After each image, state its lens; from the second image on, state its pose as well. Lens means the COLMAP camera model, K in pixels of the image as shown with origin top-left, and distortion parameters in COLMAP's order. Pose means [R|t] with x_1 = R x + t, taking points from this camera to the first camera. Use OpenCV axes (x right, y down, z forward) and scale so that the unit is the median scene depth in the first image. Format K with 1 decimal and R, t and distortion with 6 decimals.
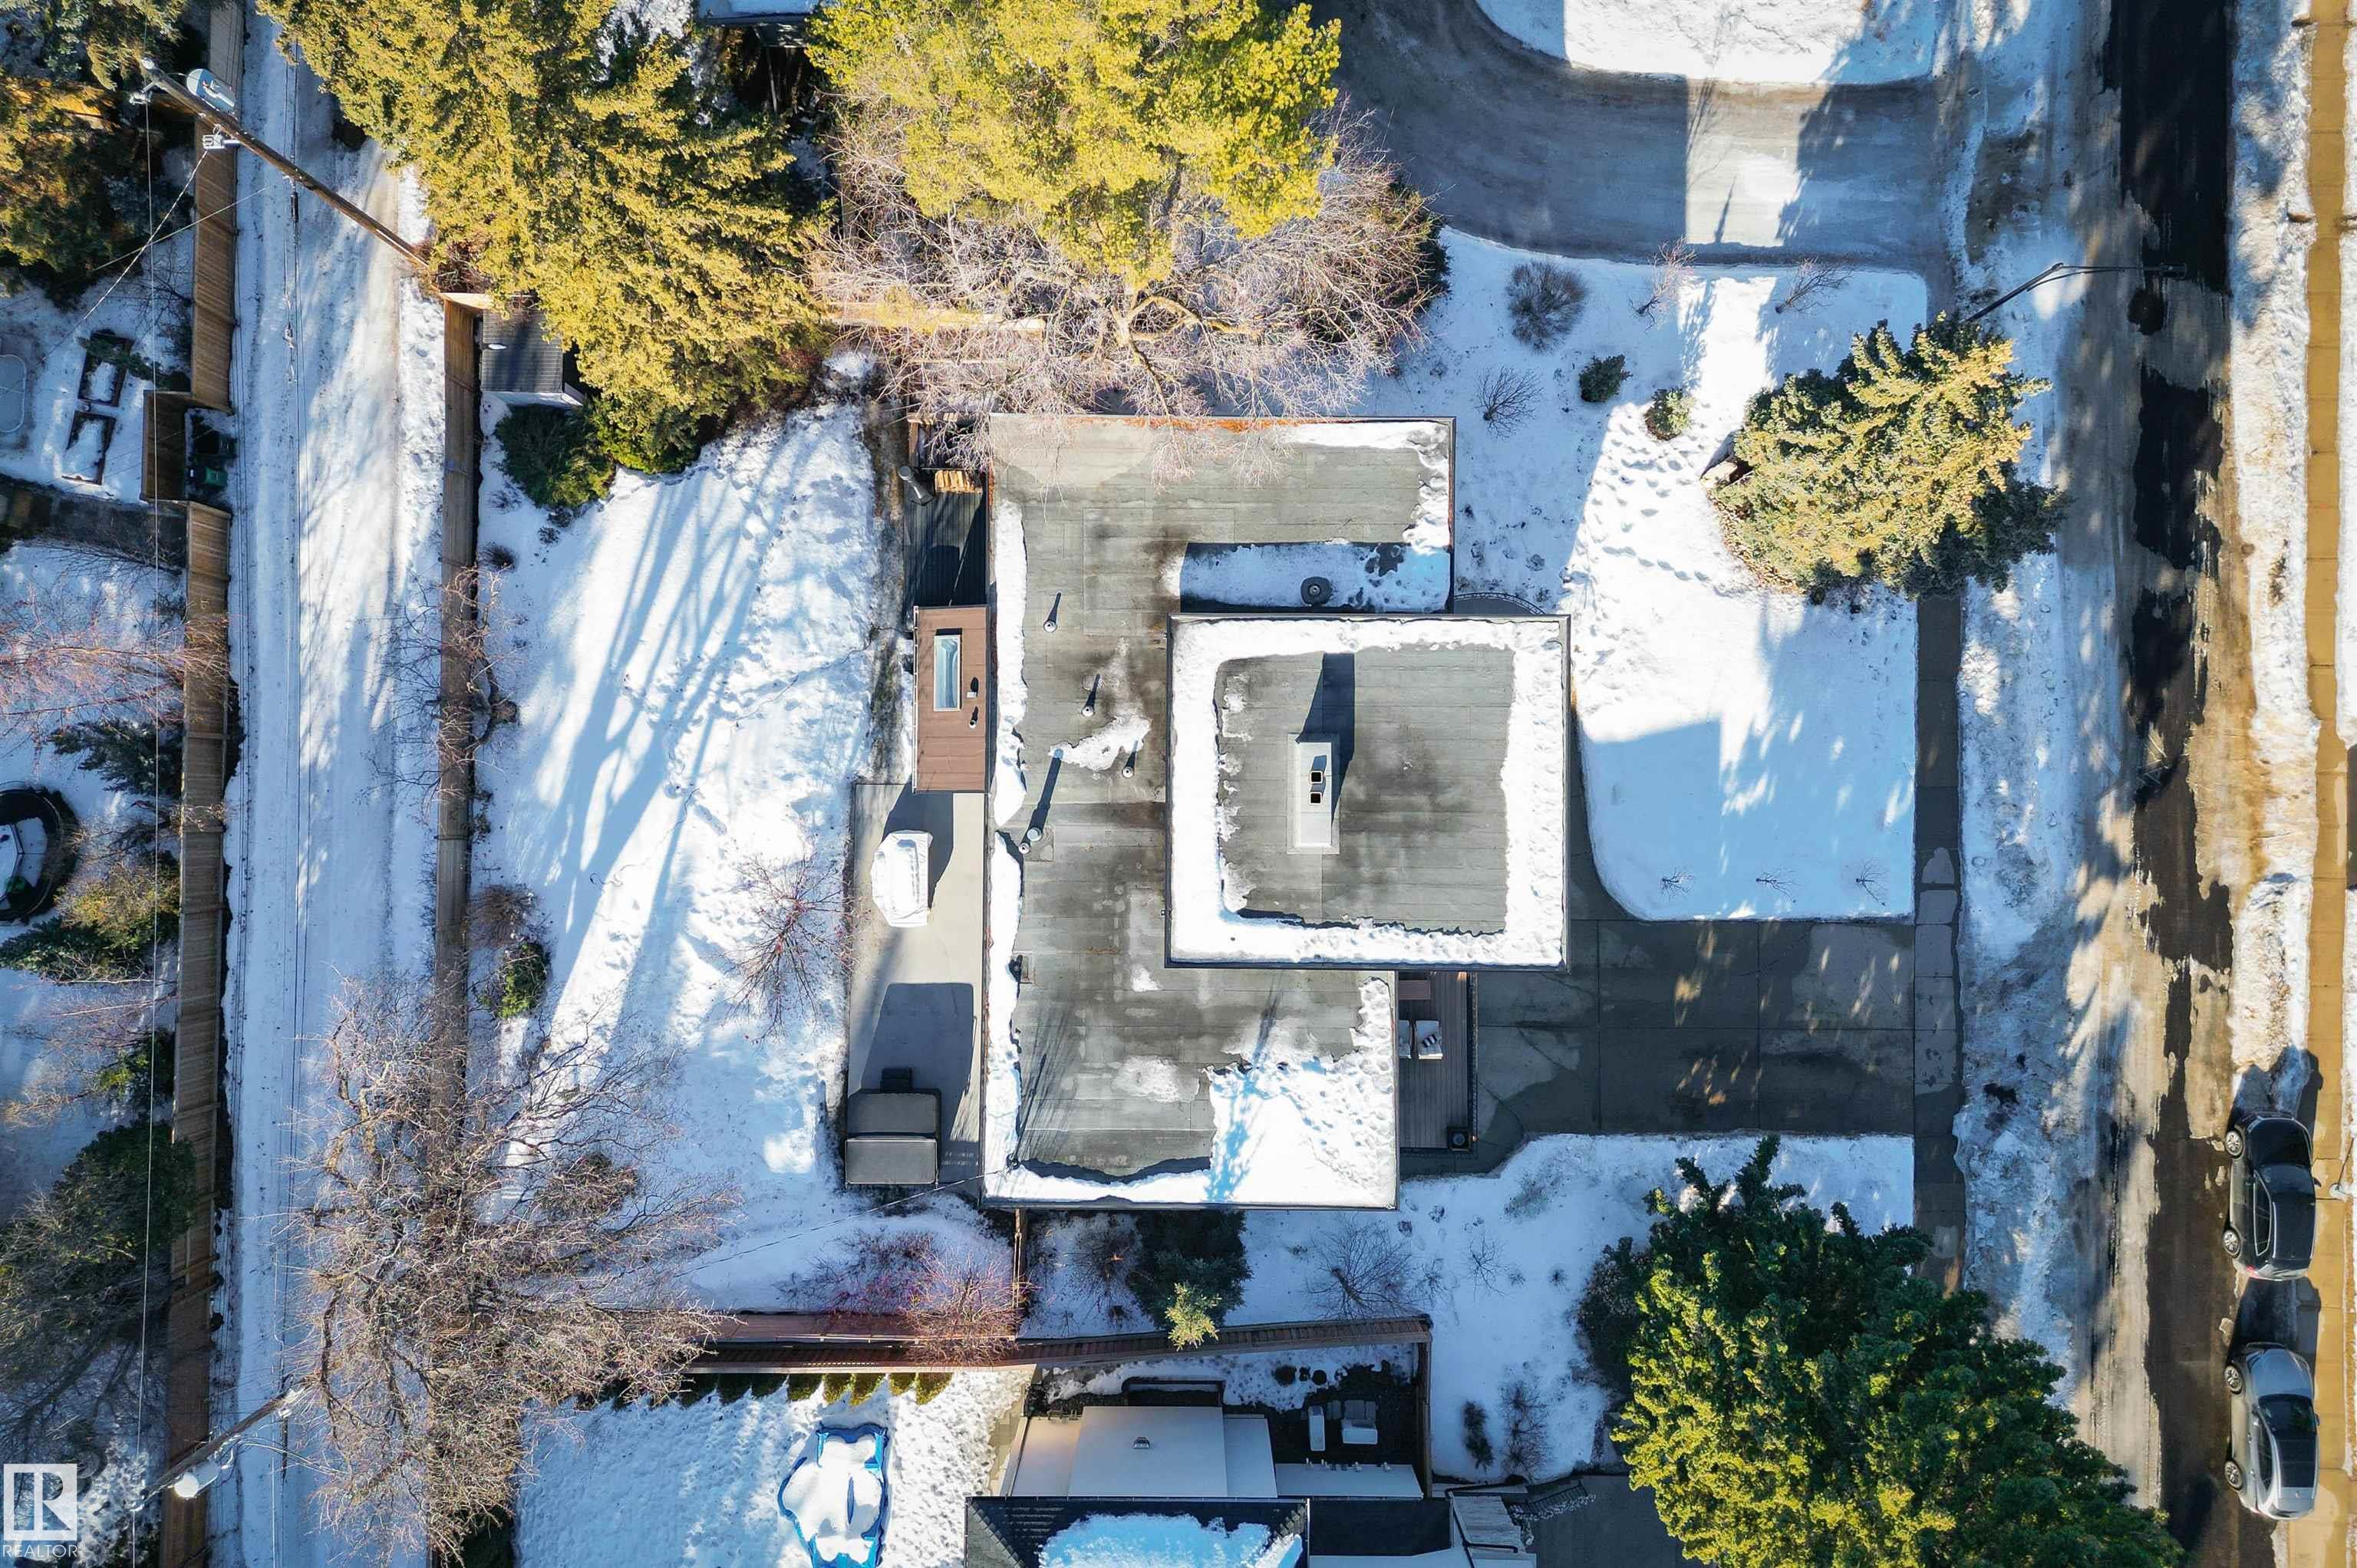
lens RADIAL K [[1631.6, 0, 1178.5], [0, 1631.6, 784.0], [0, 0, 1]] dist [0.093456, -0.095597]
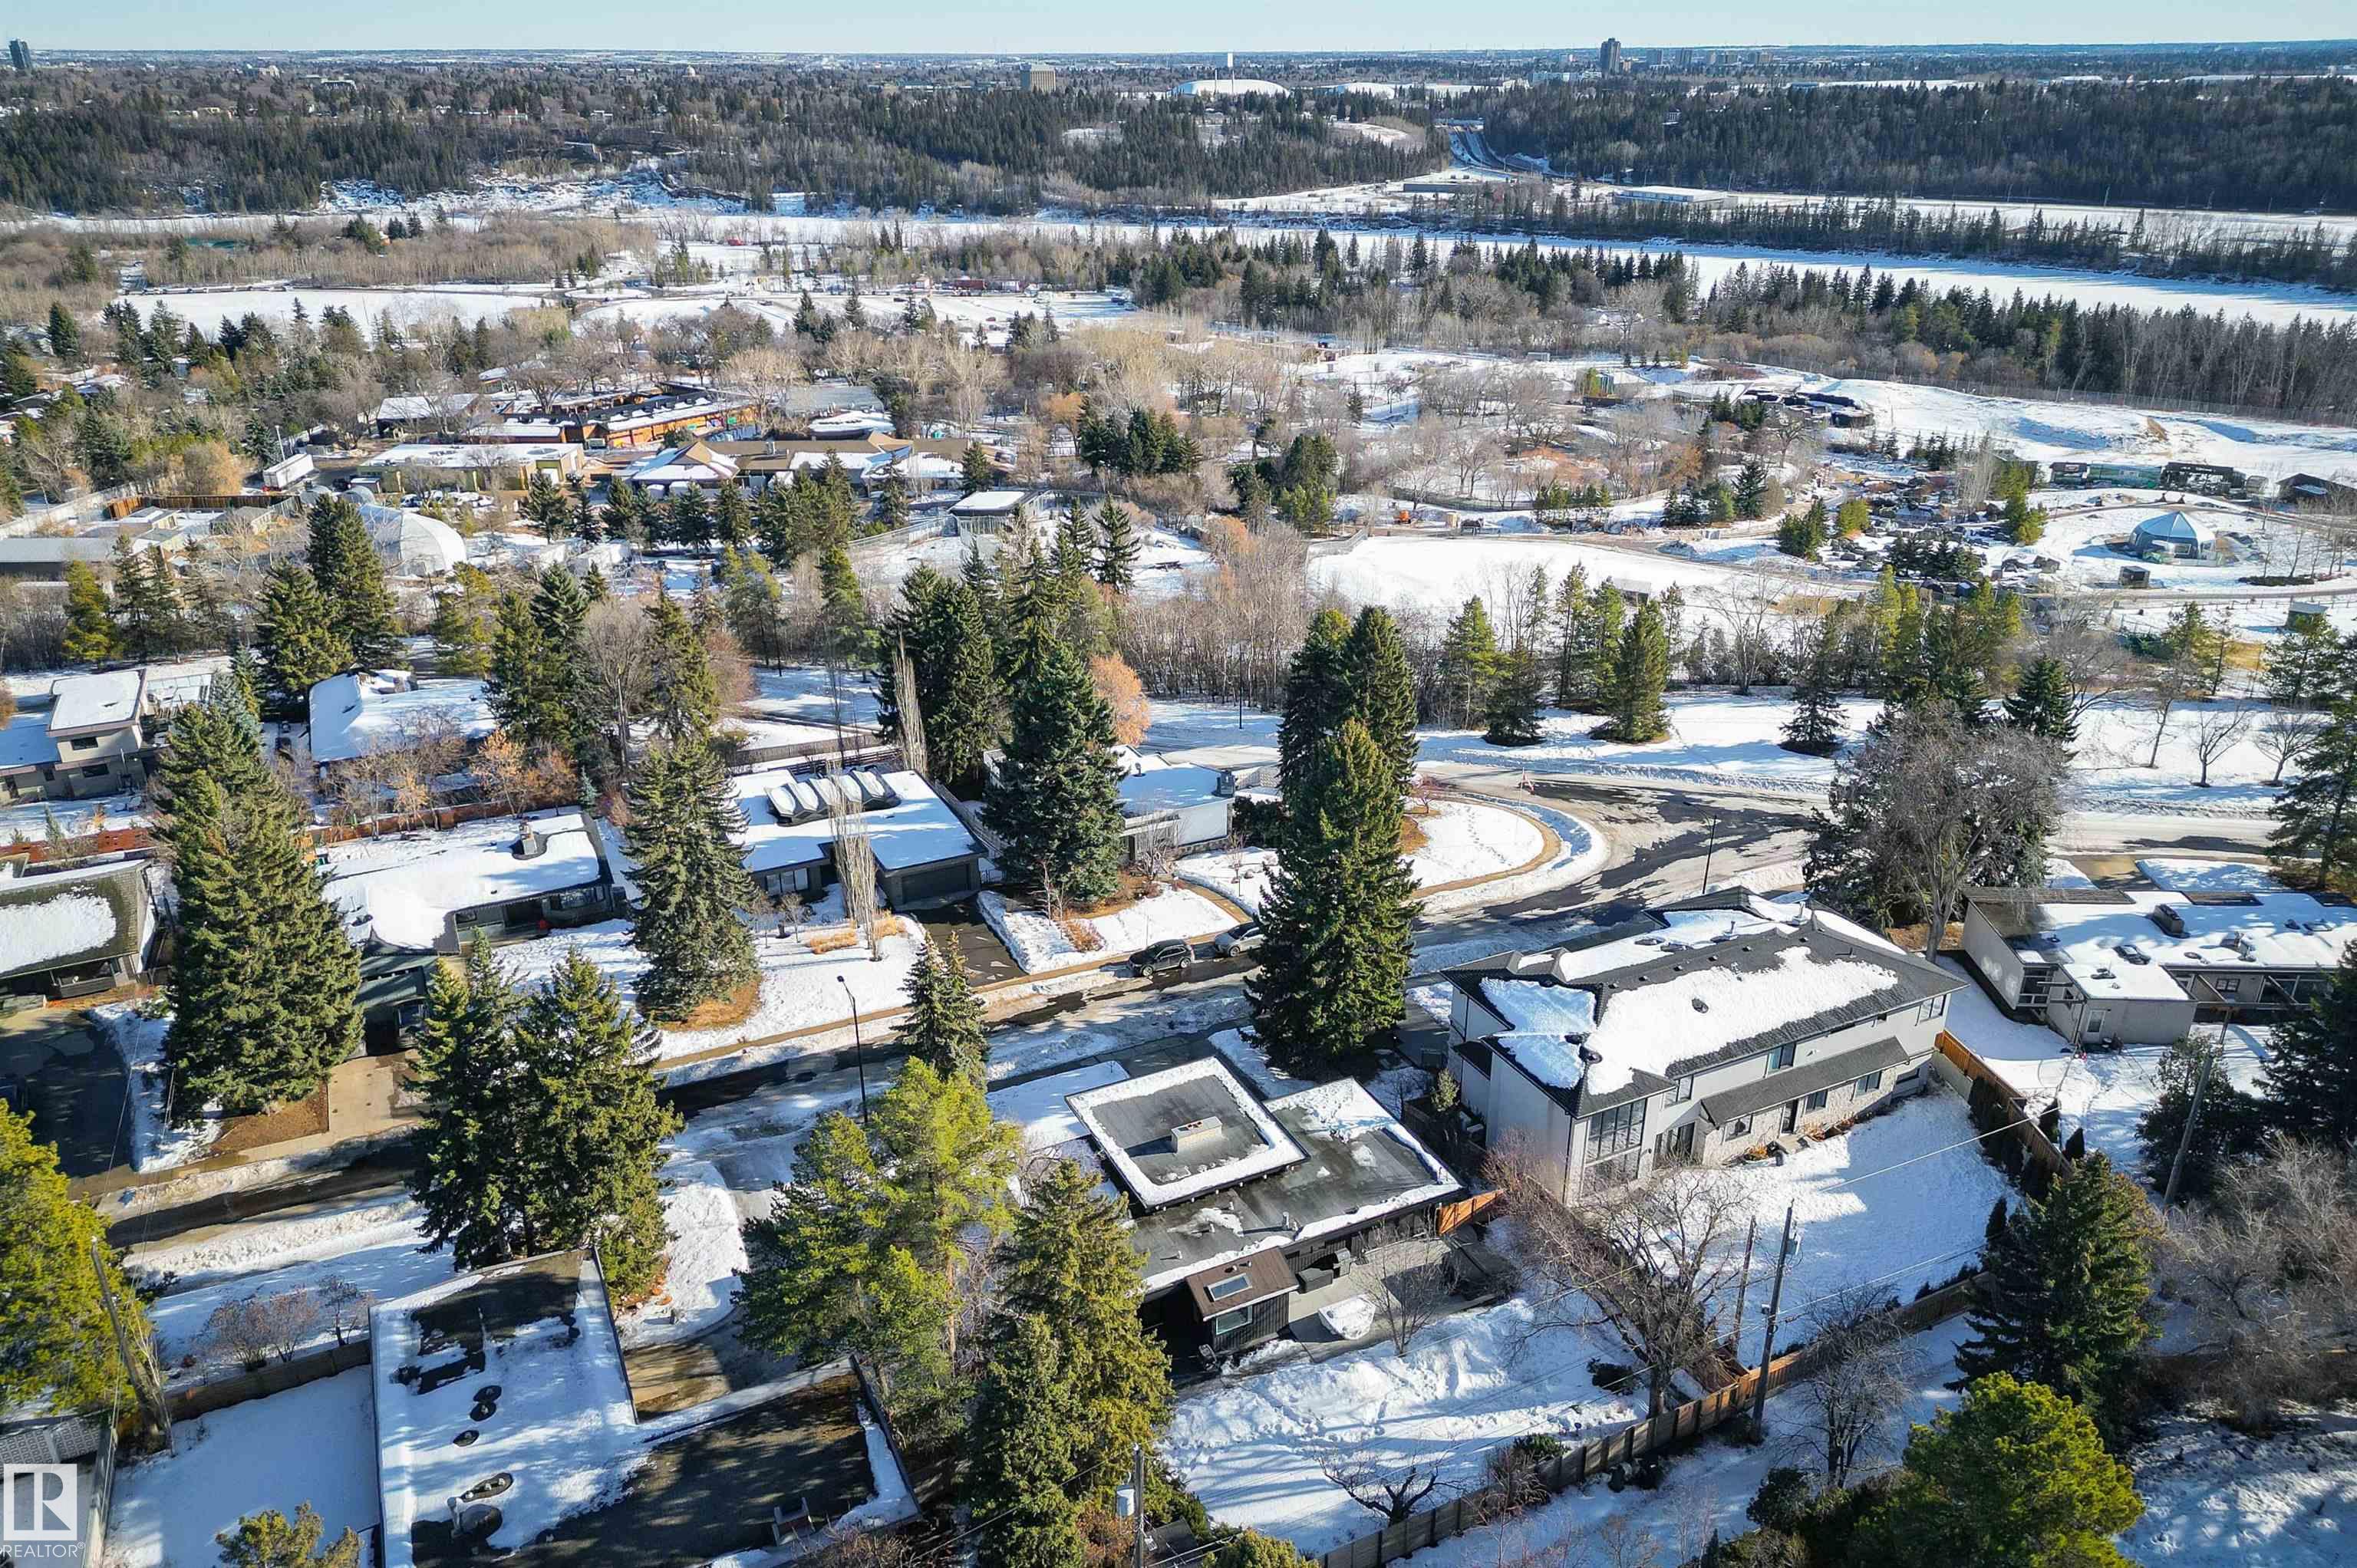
lens RADIAL K [[1634.4, 0, 1179.8], [0, 1634.4, 805.8], [0, 0, 1]] dist [0.075711, -0.070627]
pose [[-0.446720, -0.364563, 0.817028, -1.316320], [0.894579, -0.168745, 0.413827, -0.729050], [-0.012996, 0.915761, 0.401512, -0.164178]]
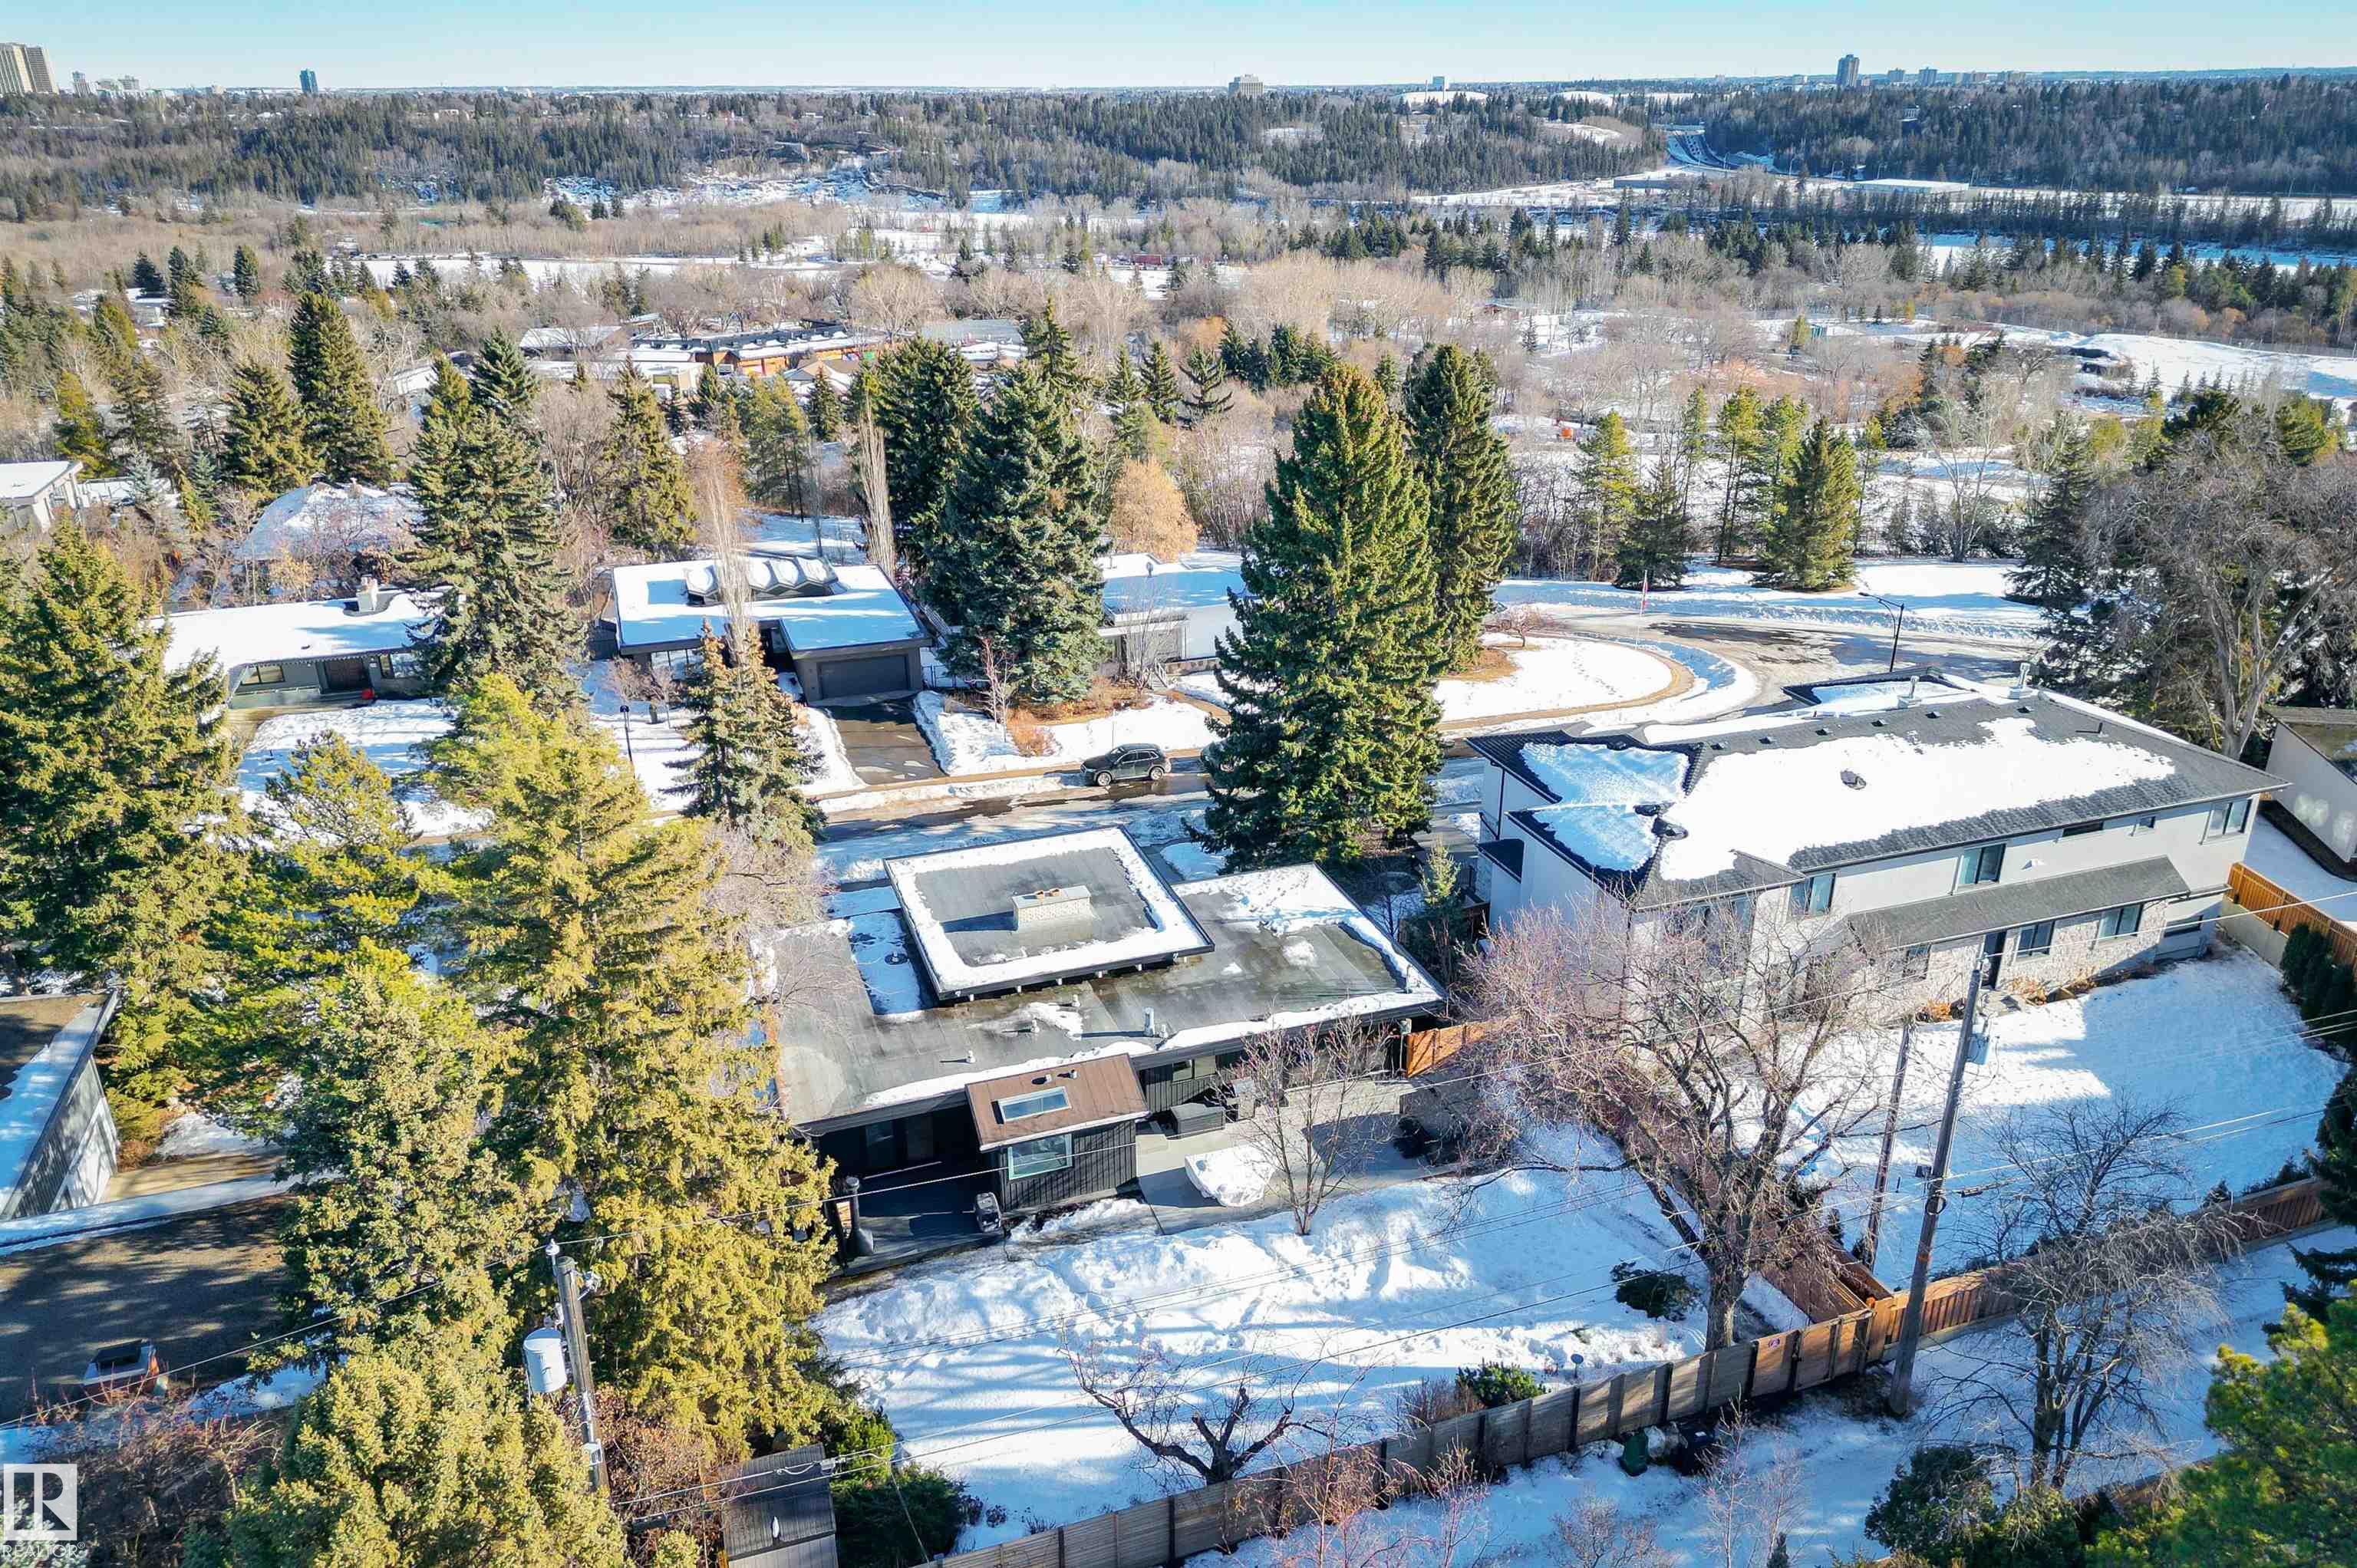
lens RADIAL K [[1634.4, 0, 1179.8], [0, 1634.4, 805.8], [0, 0, 1]] dist [0.075711, -0.070627]
pose [[-0.334964, -0.367230, 0.867722, -1.013147], [0.942177, -0.120654, 0.312643, -0.284378], [-0.010118, 0.922272, 0.386410, 0.382342]]
